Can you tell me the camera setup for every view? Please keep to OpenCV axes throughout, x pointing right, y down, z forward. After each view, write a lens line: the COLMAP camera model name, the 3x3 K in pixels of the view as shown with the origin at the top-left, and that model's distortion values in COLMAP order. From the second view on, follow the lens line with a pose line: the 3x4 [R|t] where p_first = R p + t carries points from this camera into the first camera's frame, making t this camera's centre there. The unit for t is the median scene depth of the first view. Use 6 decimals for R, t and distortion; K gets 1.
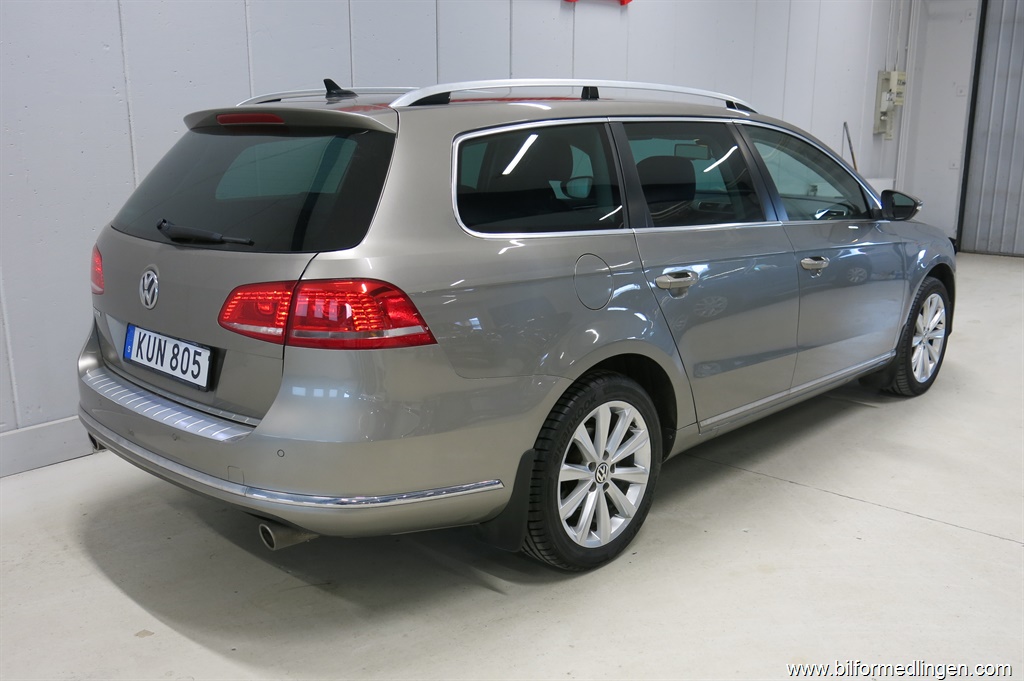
lens RADIAL K [[933.1, 0, 519.0], [0, 933.1, 340.2], [0, 0, 1]] dist [-0.015058, 0.008381]
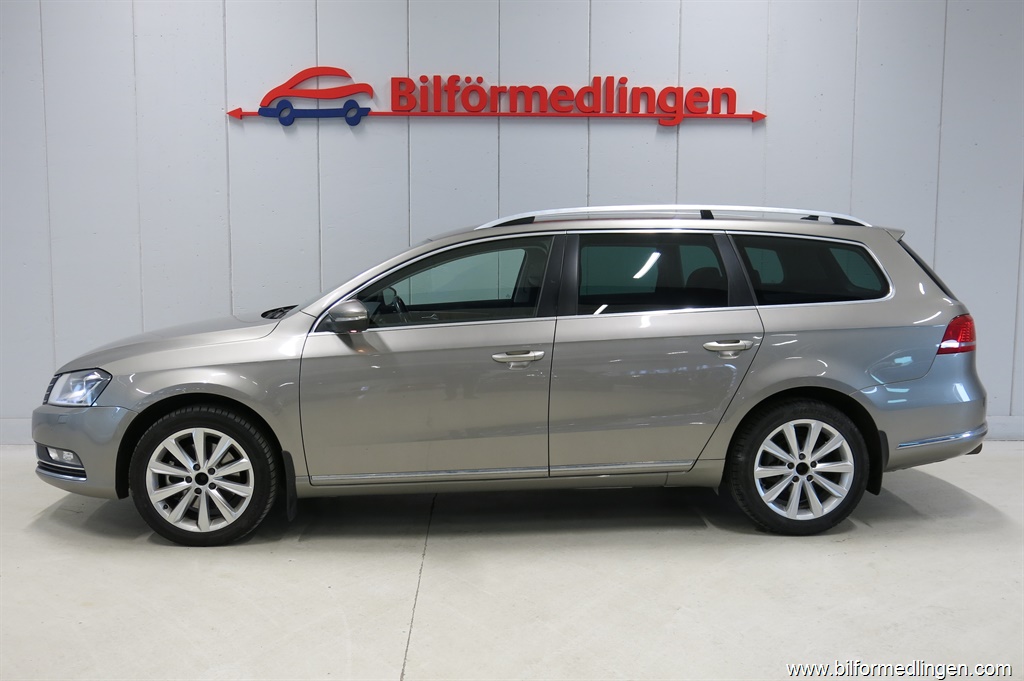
lens RADIAL K [[961.5, 0, 509.5], [0, 961.5, 340.4], [0, 0, 1]] dist [-0.003711, 0.000000]
pose [[0.689164, 0.070032, -0.721213, 1.026836], [-0.163210, 0.984745, -0.060336, -0.039185], [0.705985, 0.159291, 0.690081, 0.219343]]
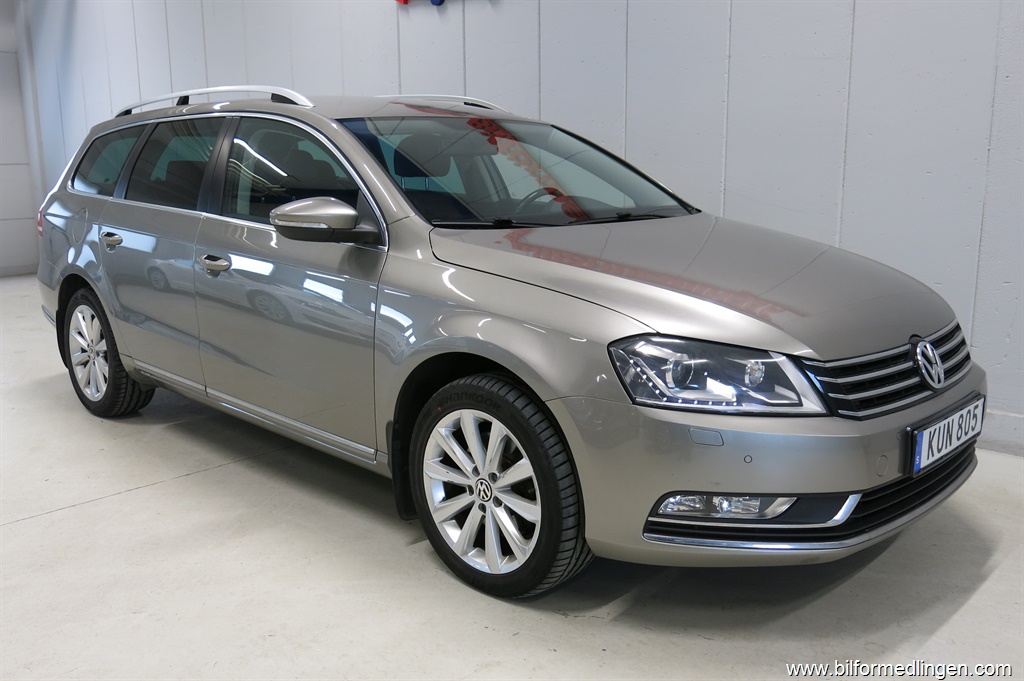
lens RADIAL K [[933.1, 0, 512.5], [0, 933.1, 341.7], [0, 0, 1]] dist [-0.015058, 0.008381]
pose [[-0.021871, 0.194455, -0.980668, 1.093140], [-0.215194, 0.956994, 0.194560, -0.223663], [0.976326, 0.215289, 0.020915, 1.138407]]
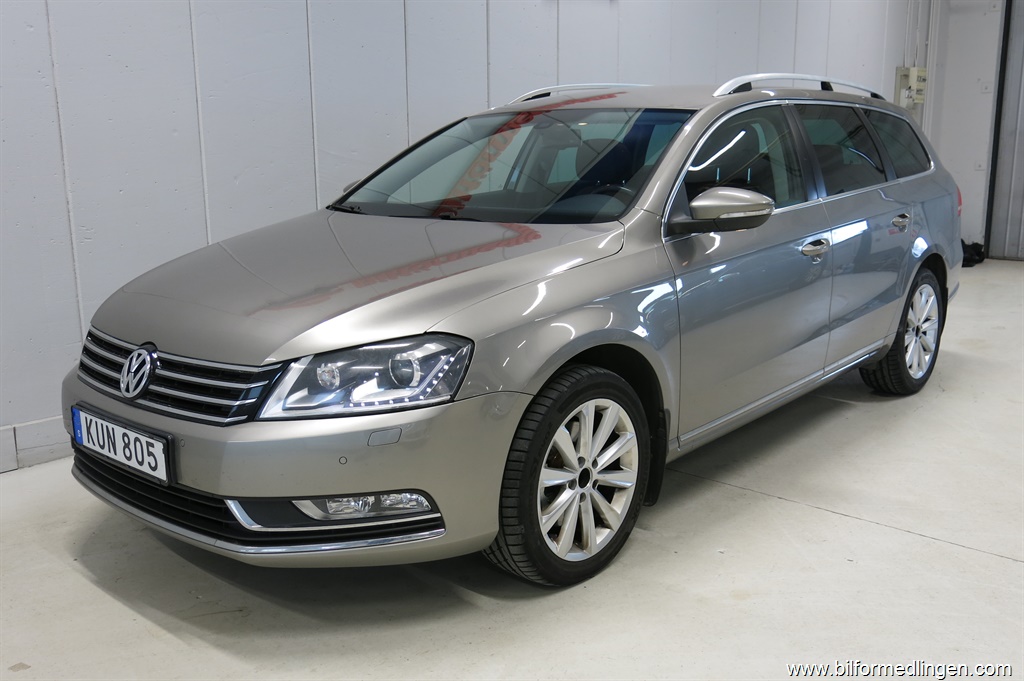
lens RADIAL K [[961.5, 0, 515.1], [0, 961.5, 336.8], [0, 0, 1]] dist [-0.003711, 0.000000]
pose [[0.999685, -0.005826, -0.024410, 0.053354], [0.005213, 0.999671, -0.025110, 0.016633], [0.024549, 0.024975, 0.999387, 0.056896]]
